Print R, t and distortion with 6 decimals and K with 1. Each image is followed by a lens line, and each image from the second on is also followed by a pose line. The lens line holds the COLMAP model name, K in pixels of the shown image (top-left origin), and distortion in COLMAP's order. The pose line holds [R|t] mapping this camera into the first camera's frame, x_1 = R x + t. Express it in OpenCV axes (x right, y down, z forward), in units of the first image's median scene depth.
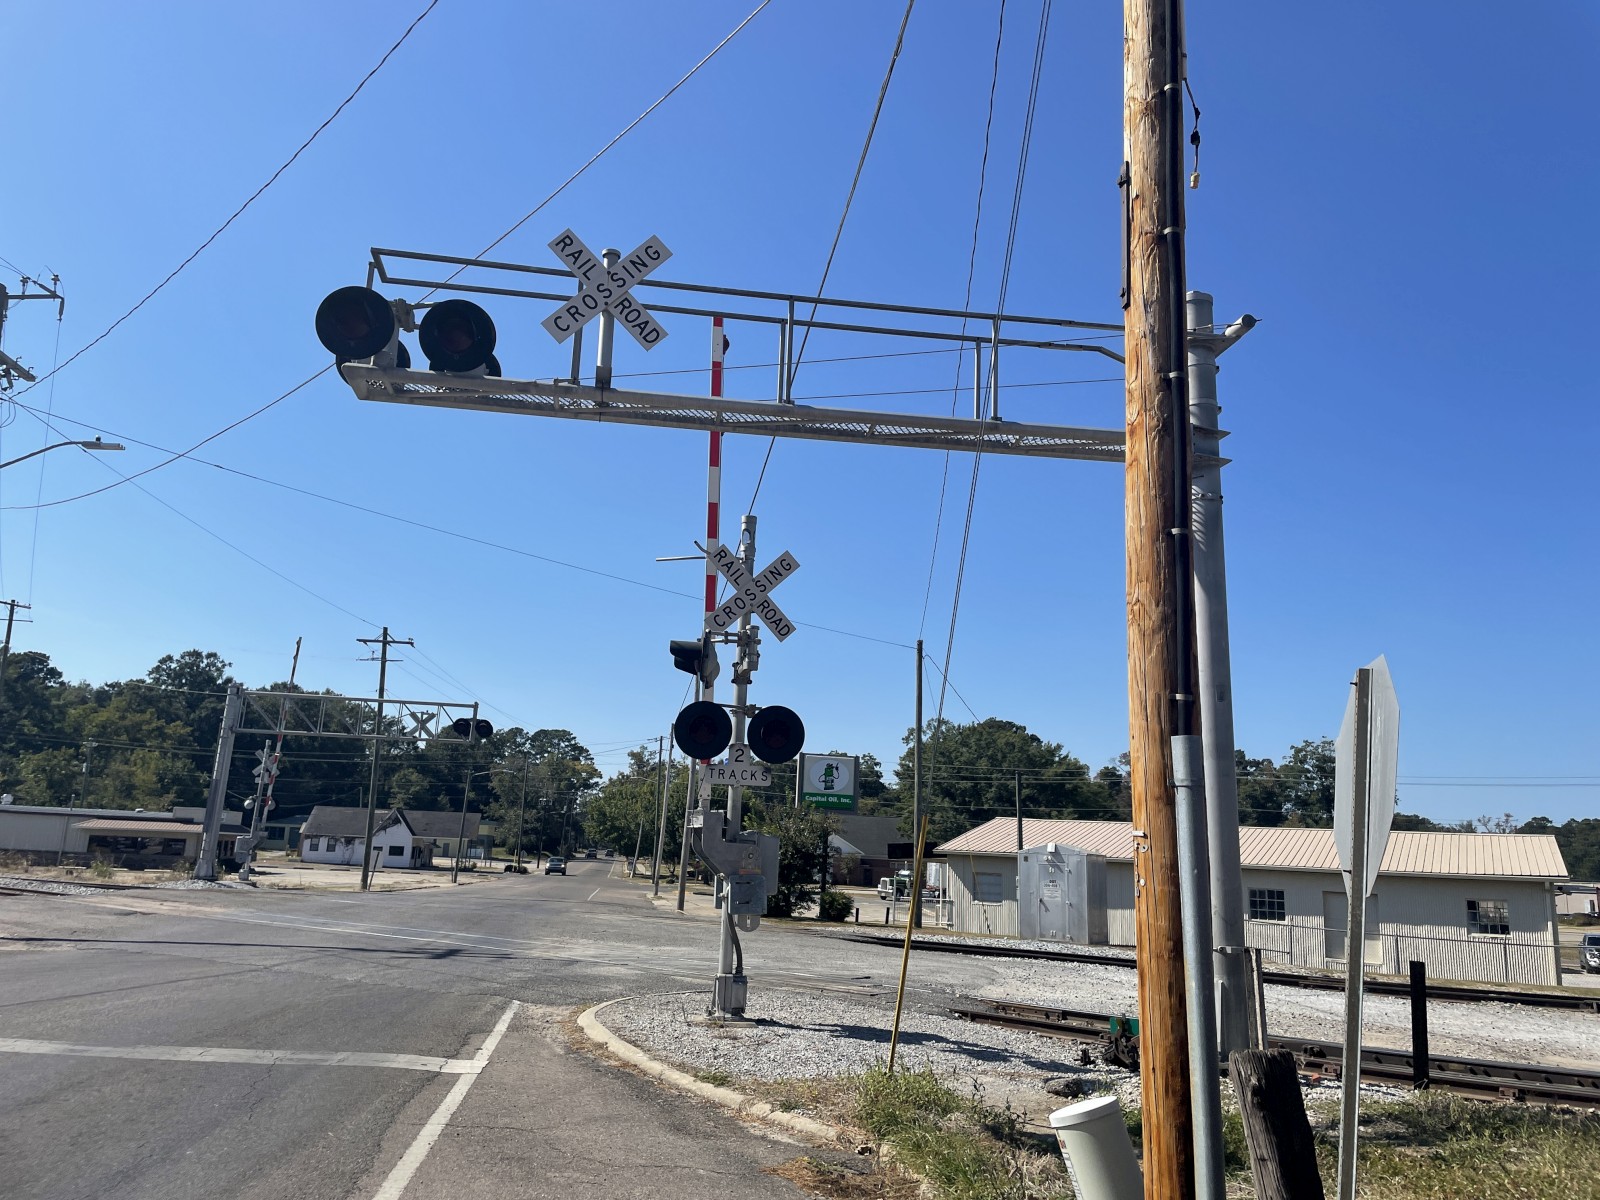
lens RADIAL K [[1132.7, 0, 802.4], [0, 1132.7, 587.7], [0, 0, 1]] dist [0.093315, -0.103218]
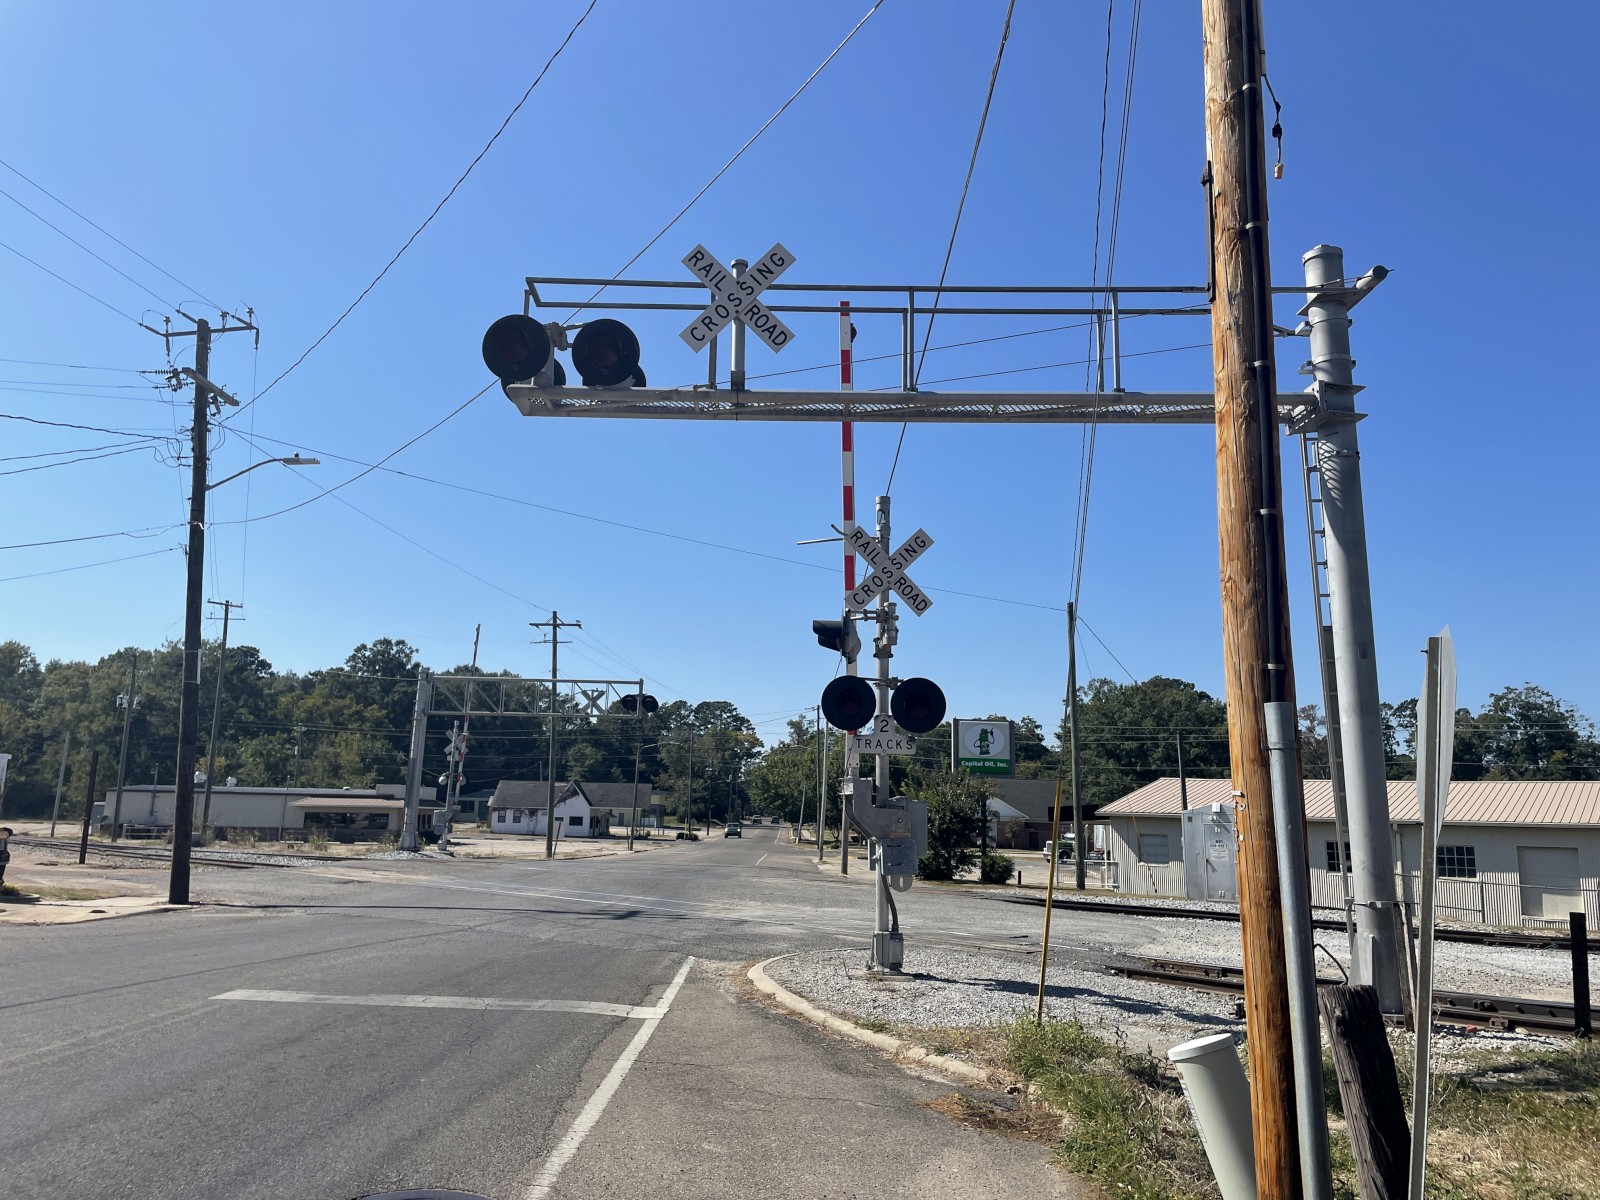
lens RADIAL K [[1132.7, 0, 802.4], [0, 1132.7, 587.7], [0, 0, 1]] dist [0.093315, -0.103218]
pose [[0.990046, -0.046331, -0.132899, 0.007790], [0.050130, 0.998420, 0.025387, -0.005506], [0.131513, -0.031796, 0.990804, -0.024716]]
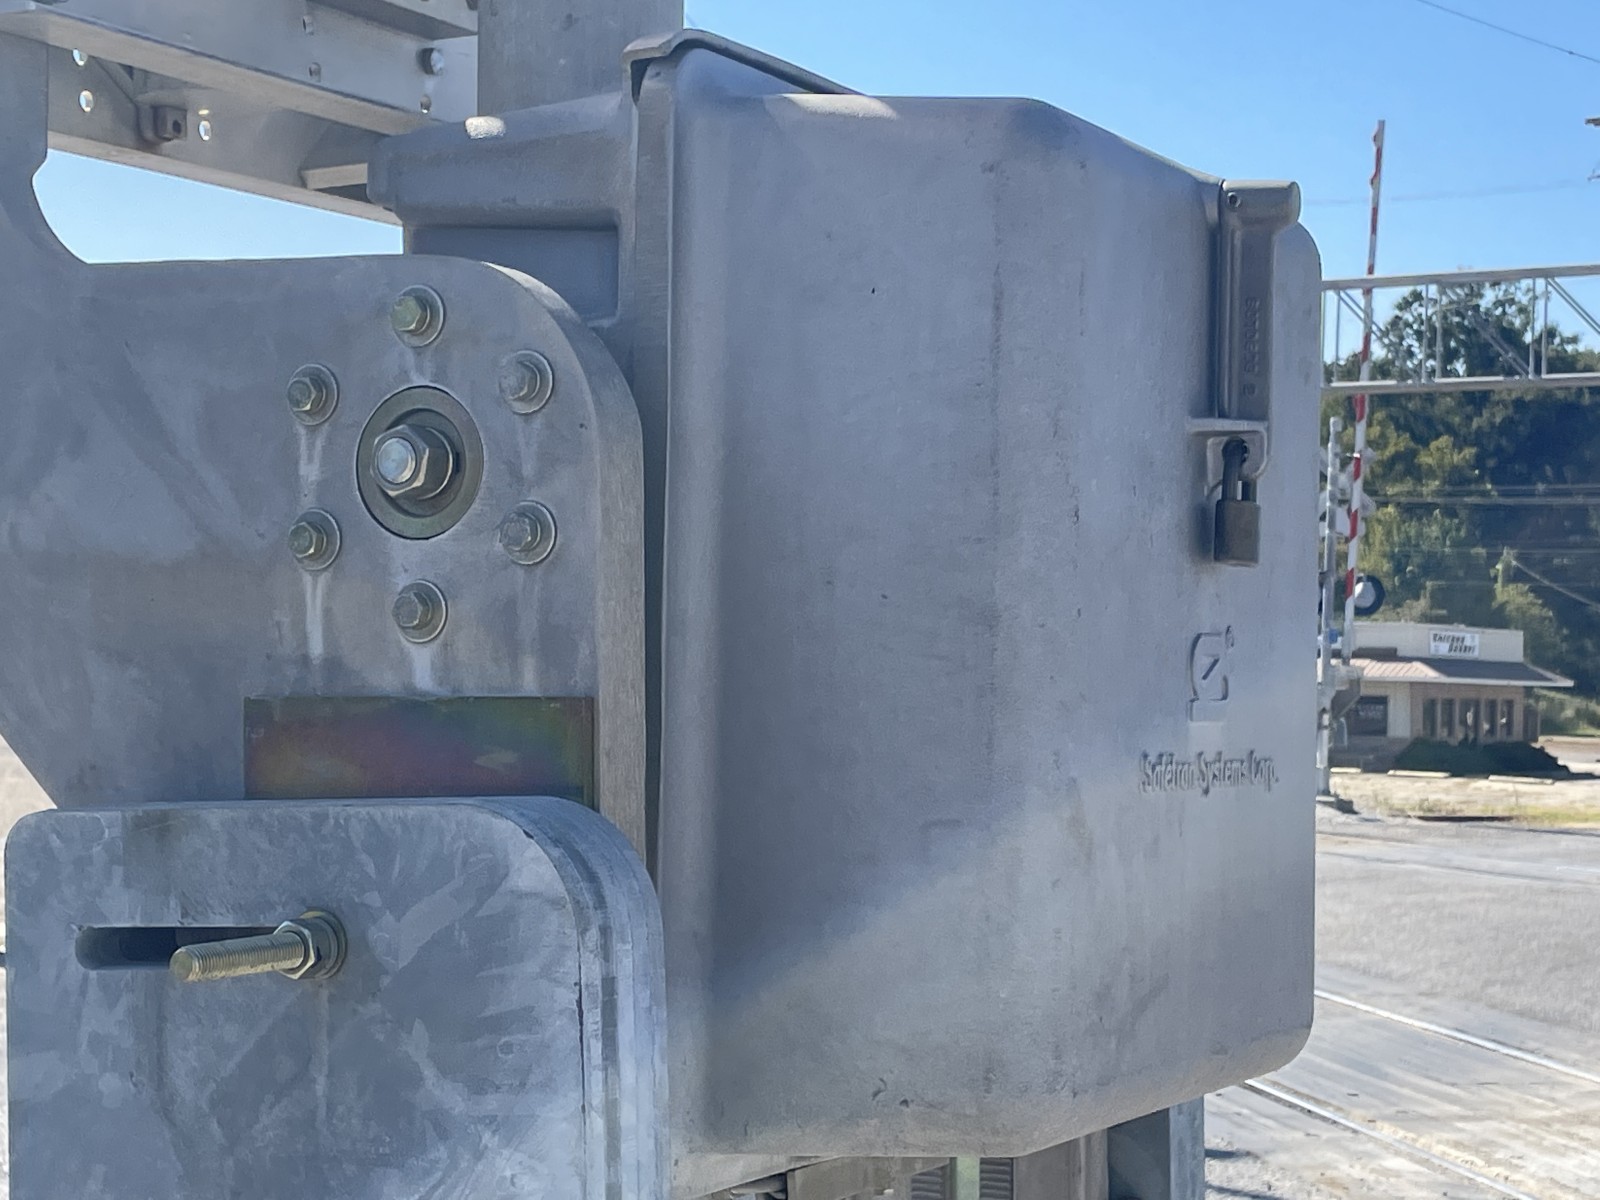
lens RADIAL K [[2851.3, 0, 799.9], [0, 2851.3, 600.7], [0, 0, 1]] dist [0.022450, 0.075171]
pose [[0.734741, -0.044144, -0.676909, 0.030877], [0.165030, 0.979532, 0.115251, 0.122421], [0.657967, -0.196390, 0.726987, 0.483856]]
